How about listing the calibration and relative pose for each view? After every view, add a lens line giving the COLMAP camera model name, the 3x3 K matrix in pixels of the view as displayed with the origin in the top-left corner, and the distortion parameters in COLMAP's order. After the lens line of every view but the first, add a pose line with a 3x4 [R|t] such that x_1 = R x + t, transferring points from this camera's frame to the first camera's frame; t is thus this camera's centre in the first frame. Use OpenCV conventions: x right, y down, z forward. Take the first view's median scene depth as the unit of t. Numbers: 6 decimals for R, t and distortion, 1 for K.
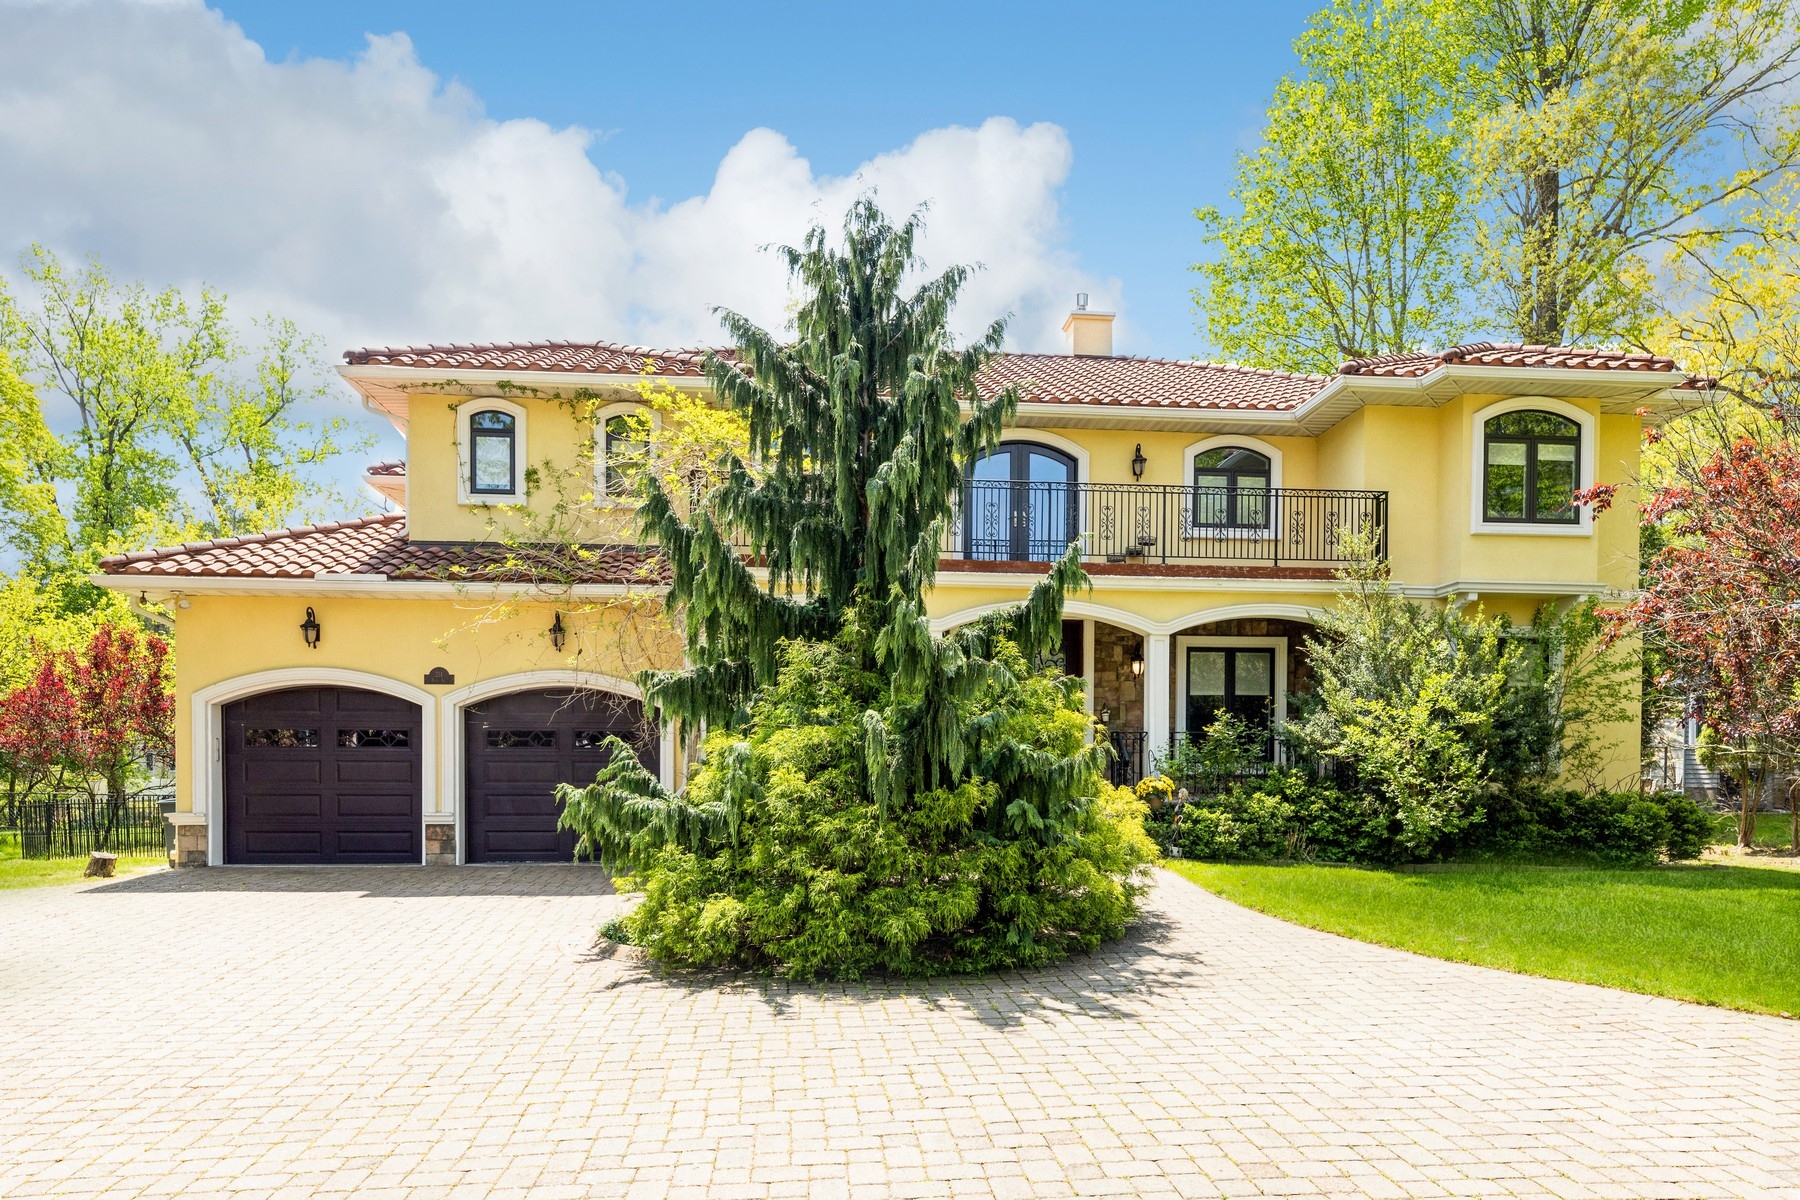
lens RADIAL K [[1132.4, 0, 900.0], [0, 1132.4, 692.7], [0, 0, 1]] dist [-0.000536, 0.000788]
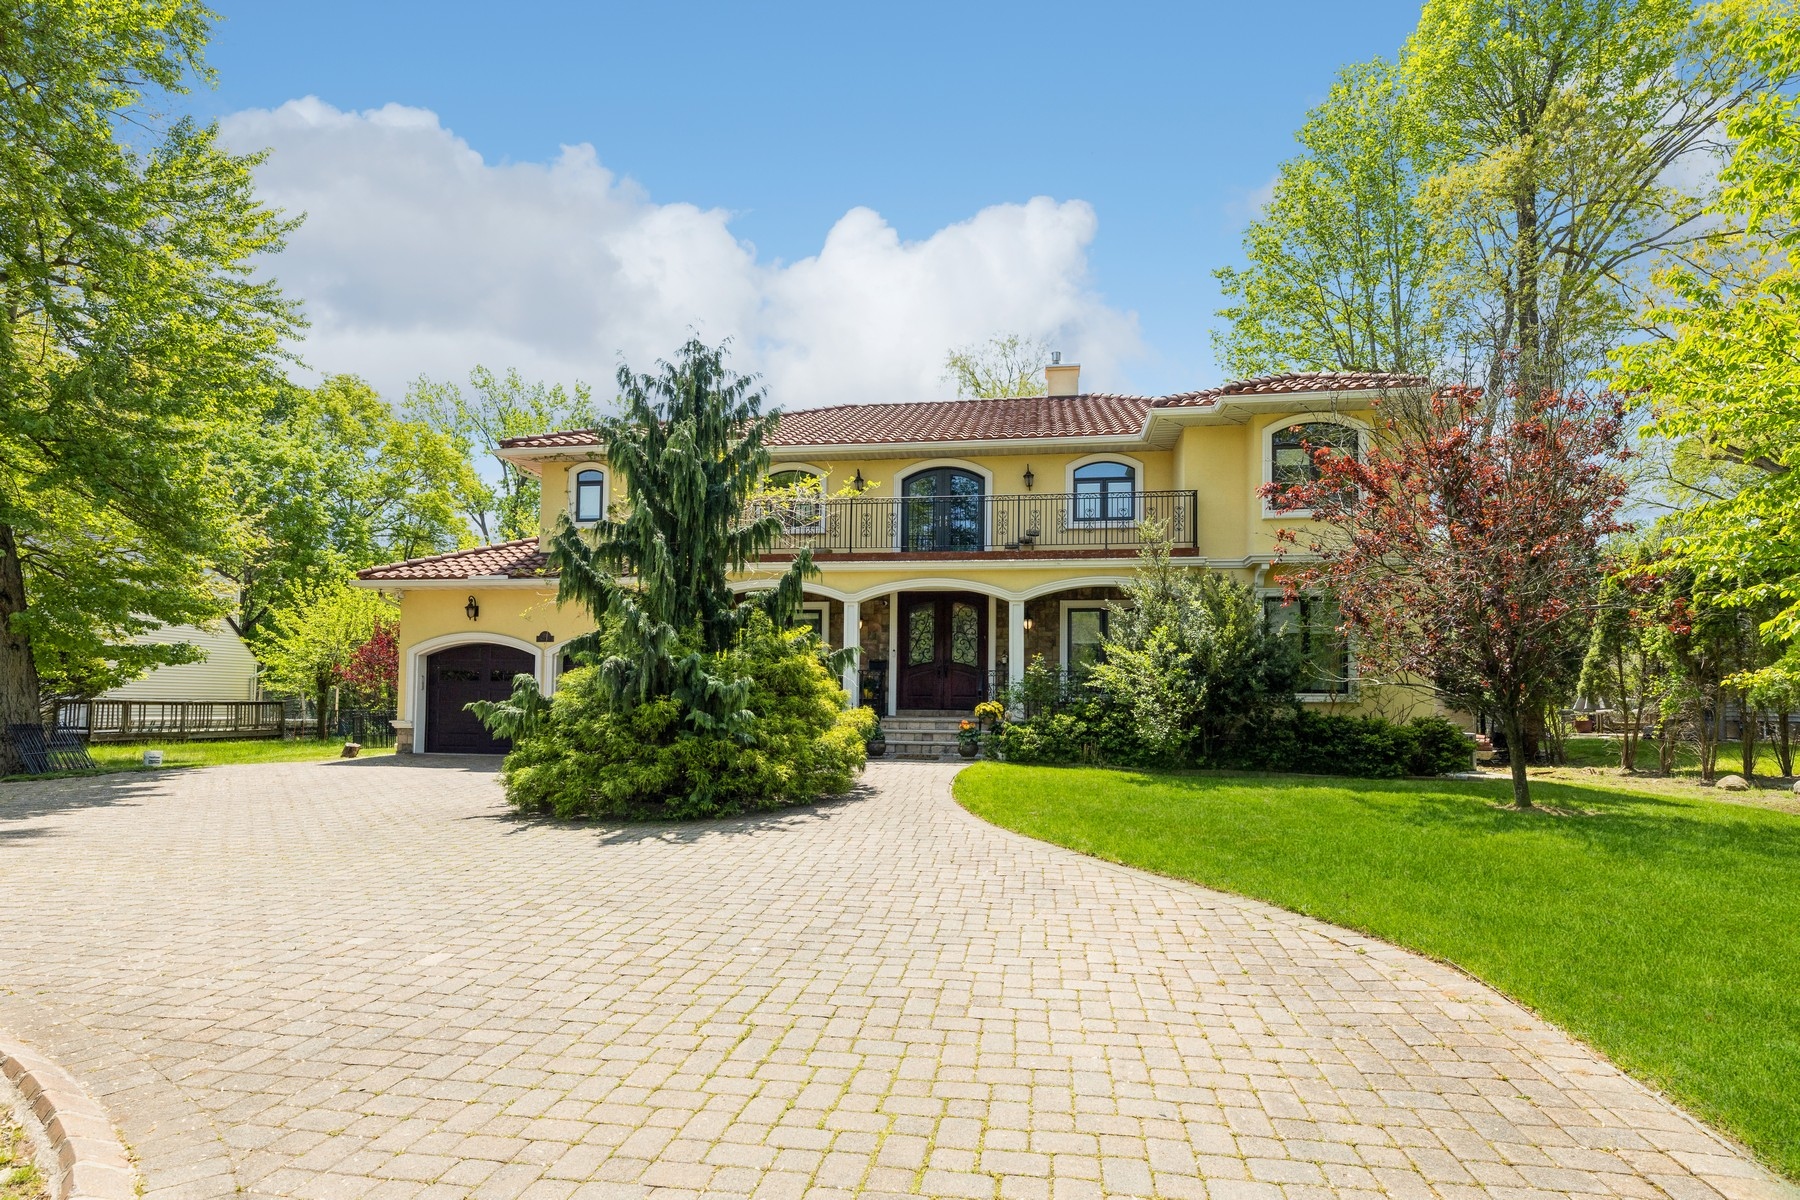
lens RADIAL K [[857.4, 0, 900.0], [0, 857.4, 600.0], [0, 0, 1]] dist [0.002473, 0.000258]
pose [[0.973628, -0.021726, -0.227103, 0.348940], [0.009895, 0.998540, -0.053104, 0.002515], [0.227925, 0.049456, 0.972422, -0.067857]]
